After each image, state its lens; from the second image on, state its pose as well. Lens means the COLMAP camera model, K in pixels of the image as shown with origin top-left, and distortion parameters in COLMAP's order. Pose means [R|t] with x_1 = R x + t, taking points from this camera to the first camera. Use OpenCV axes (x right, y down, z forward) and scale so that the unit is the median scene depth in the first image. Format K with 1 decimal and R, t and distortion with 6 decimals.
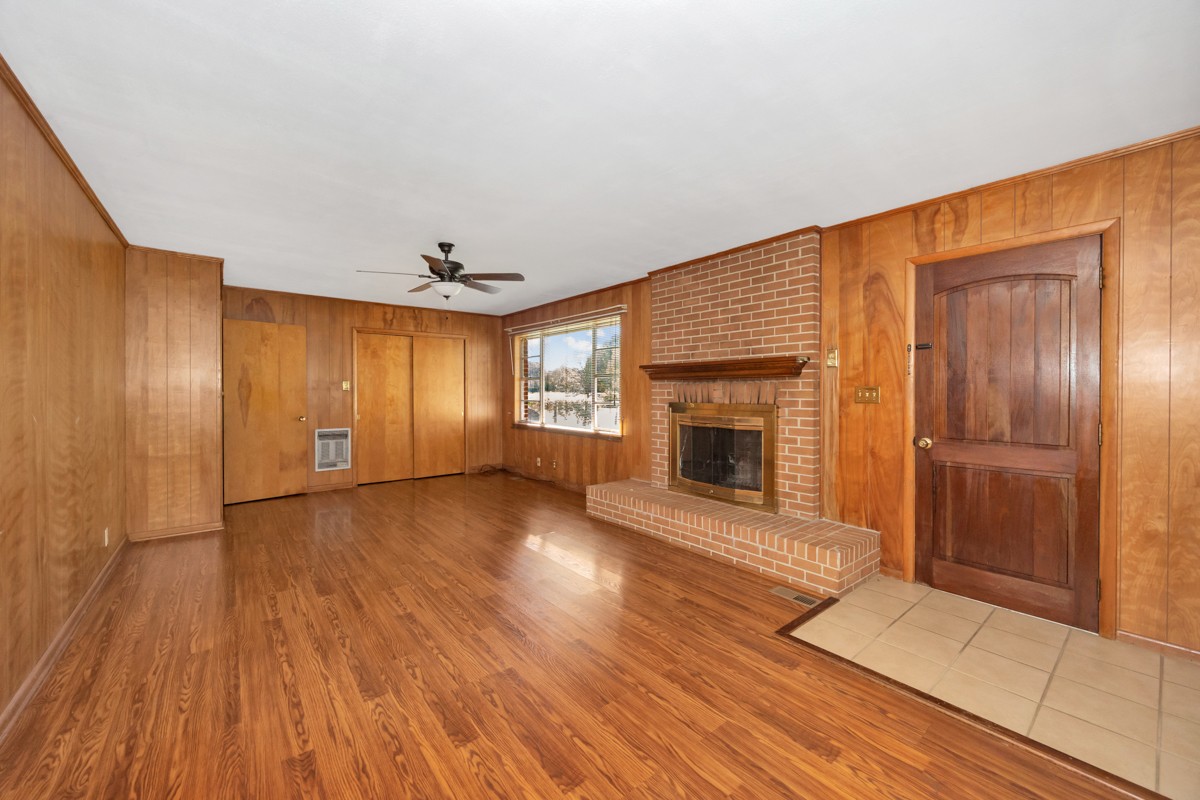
lens RADIAL K [[469.2, 0, 600.9], [0, 469.2, 398.1], [0, 0, 1]] dist [0.000864, 0.000179]
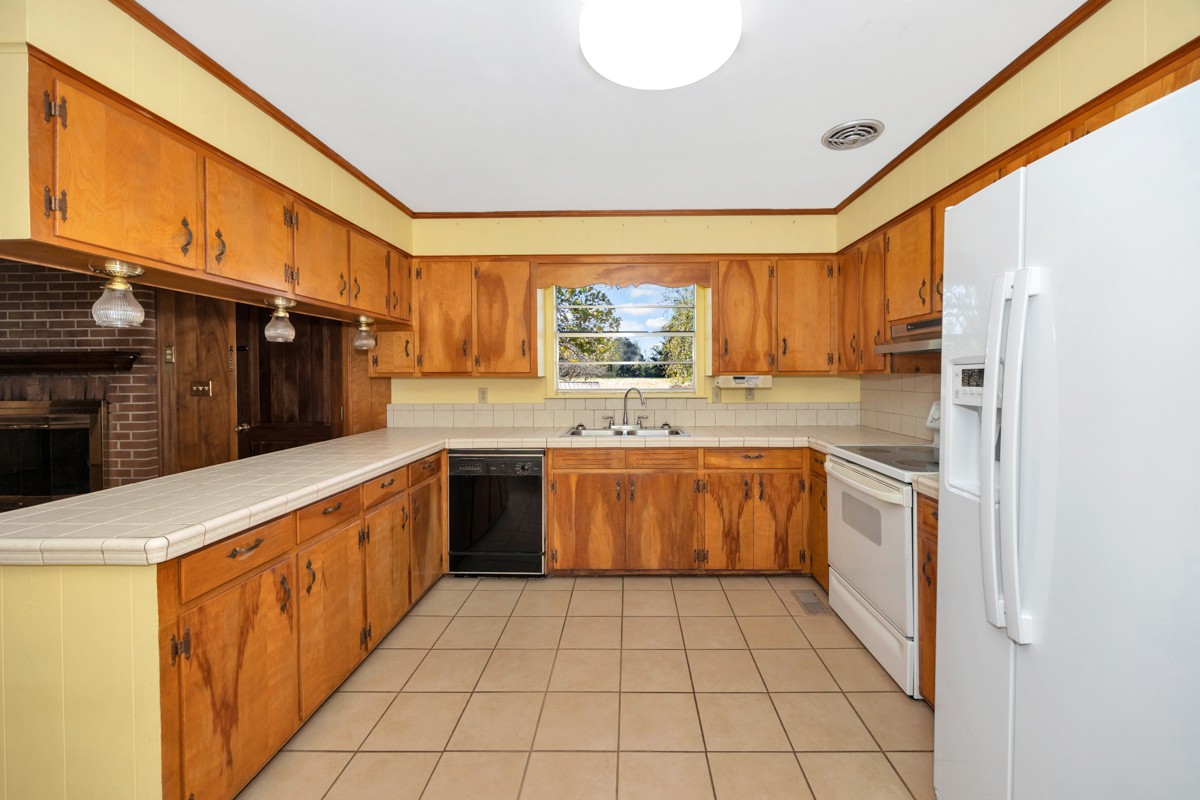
lens RADIAL K [[471.6, 0, 630.4], [0, 471.6, 379.8], [0, 0, 1]] dist [-0.000485, -0.000098]
pose [[0.632462, -0.006787, 0.774562, 0.315720], [0.017544, 0.999831, -0.005564, -0.003541], [-0.774393, 0.017108, 0.632474, -0.464197]]
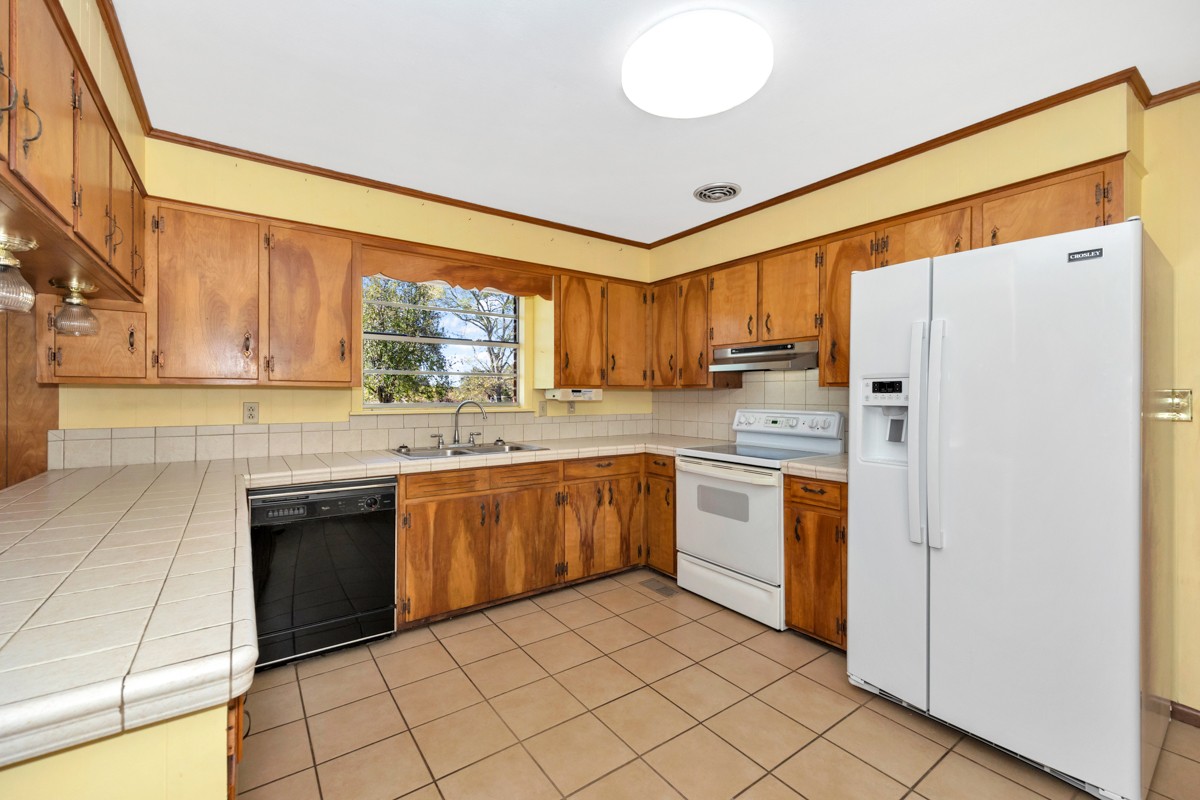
lens RADIAL K [[495.9, 0, 599.2], [0, 495.9, 395.7], [0, 0, 1]] dist [0.012630, 0.000069]
pose [[0.056131, -0.000574, 0.998423, 0.169583], [0.016669, 0.999861, -0.000362, 0.001797], [-0.998284, 0.016663, 0.056133, -0.148807]]
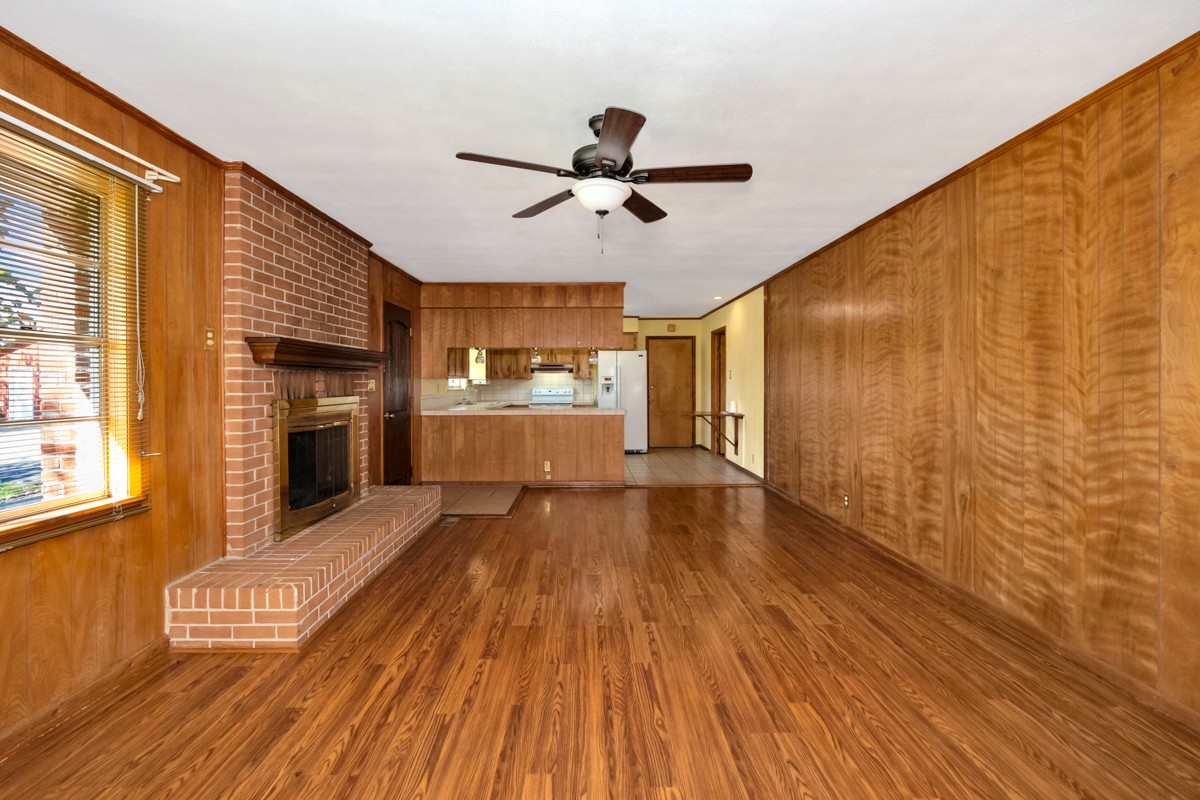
lens RADIAL K [[540.1, 0, 566.1], [0, 540.1, 395.5], [0, 0, 1]] dist [-0.000837, 0.000084]
pose [[-0.761606, -0.012519, 0.647920, -0.776582], [0.014947, 0.999208, 0.036876, -0.024427], [-0.647869, 0.037770, -0.760815, 1.656049]]
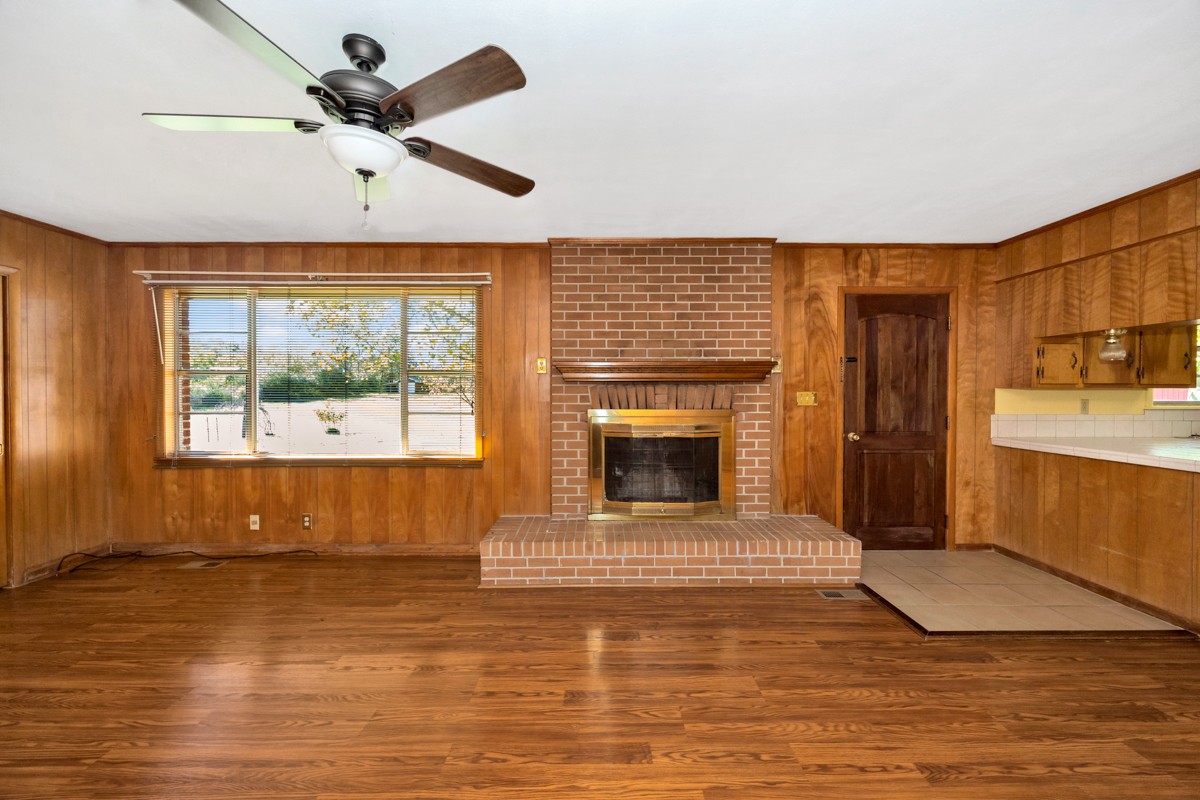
lens RADIAL K [[457.6, 0, 610.0], [0, 457.6, 399.8], [0, 0, 1]] dist [-0.000753, -0.000042]
pose [[0.619784, -0.013559, 0.784656, -0.558360], [0.012271, 0.999896, 0.007586, -0.016713], [-0.784677, 0.004927, 0.619886, 0.627106]]
